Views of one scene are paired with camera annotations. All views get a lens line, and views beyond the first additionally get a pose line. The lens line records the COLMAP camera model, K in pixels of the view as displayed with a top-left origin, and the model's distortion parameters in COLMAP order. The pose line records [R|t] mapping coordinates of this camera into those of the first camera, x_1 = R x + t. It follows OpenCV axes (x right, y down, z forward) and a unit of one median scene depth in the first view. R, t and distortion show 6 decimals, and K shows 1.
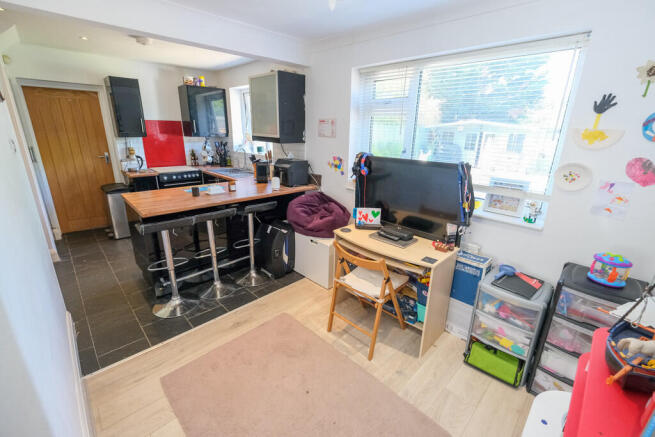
lens RADIAL K [[280.7, 0, 329.0], [0, 280.7, 217.4], [0, 0, 1]] dist [-0.007263, 0.000123]
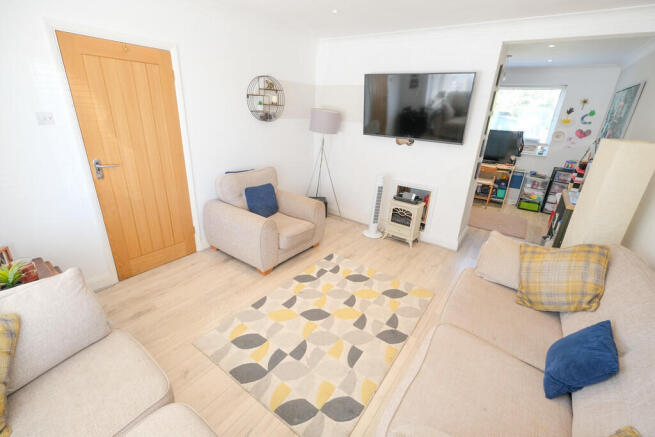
lens RADIAL K [[280.7, 0, 329.0], [0, 280.7, 217.4], [0, 0, 1]] dist [-0.007263, 0.000123]
pose [[0.985188, -0.038500, 0.167099, -1.834690], [0.025725, 0.996625, 0.077952, 0.377257], [-0.169536, -0.072498, 0.982854, -1.384336]]
